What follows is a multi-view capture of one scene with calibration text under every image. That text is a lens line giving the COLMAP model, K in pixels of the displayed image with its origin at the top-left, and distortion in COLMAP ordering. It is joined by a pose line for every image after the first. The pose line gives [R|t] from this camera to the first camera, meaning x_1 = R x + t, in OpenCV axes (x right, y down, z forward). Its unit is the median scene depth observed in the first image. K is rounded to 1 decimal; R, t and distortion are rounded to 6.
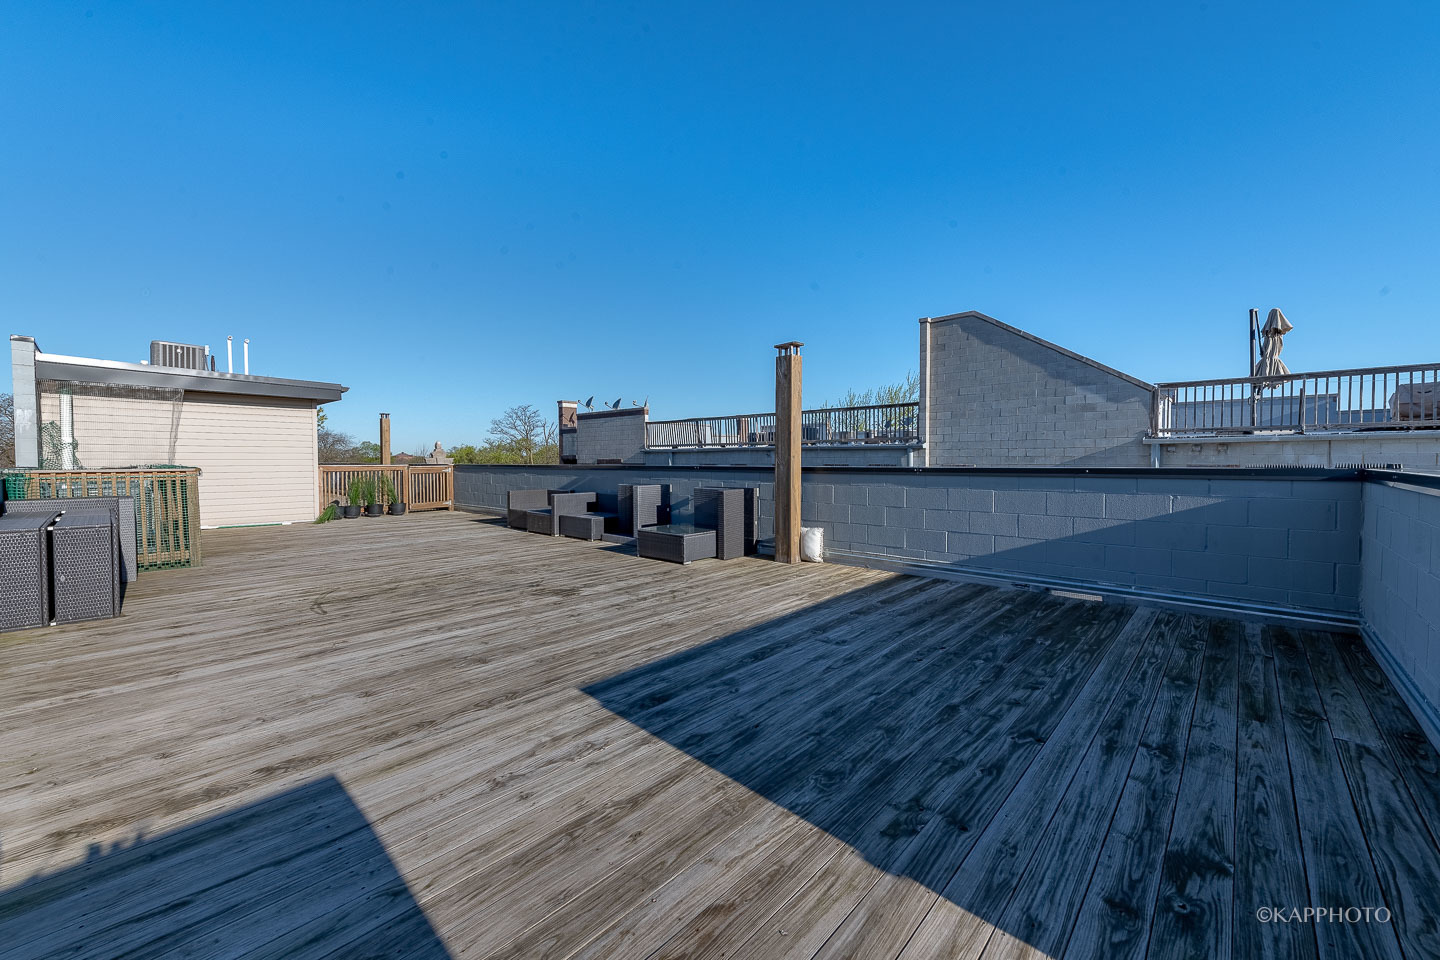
lens RADIAL K [[575.4, 0, 723.3], [0, 575.4, 453.2], [0, 0, 1]] dist [0.025428, -0.008930]
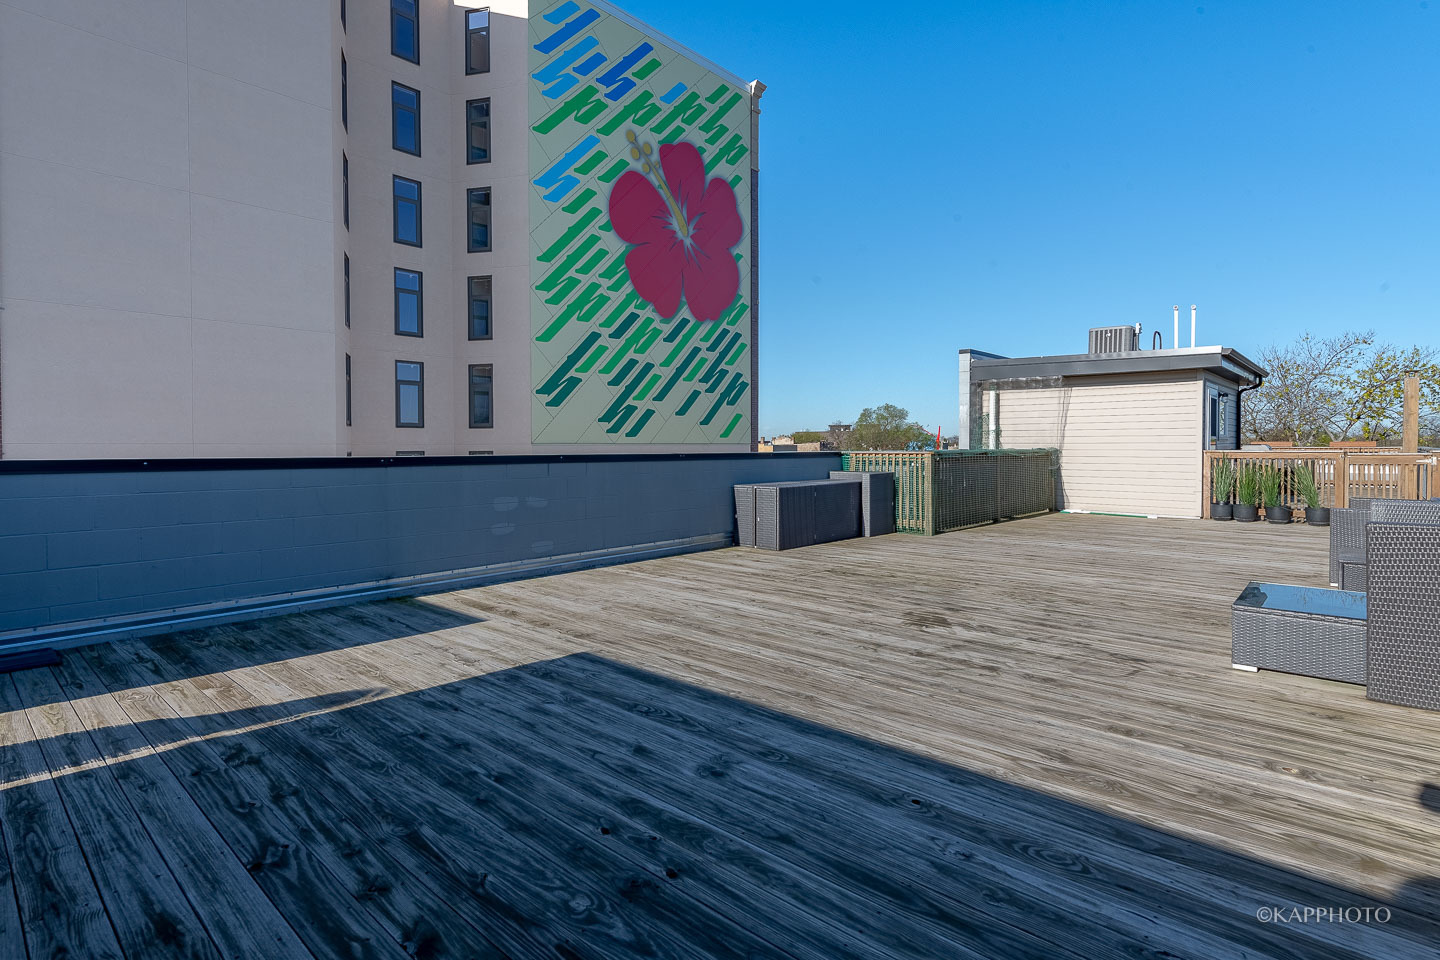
lens RADIAL K [[710.6, 0, 723.2], [0, 710.6, 457.4], [0, 0, 1]] dist [0.011799, -0.002174]
pose [[-0.000089, 0.020325, -0.999793, 1.077010], [0.012861, 0.999711, 0.020323, 0.007571], [0.999917, -0.012856, -0.000350, 1.221865]]
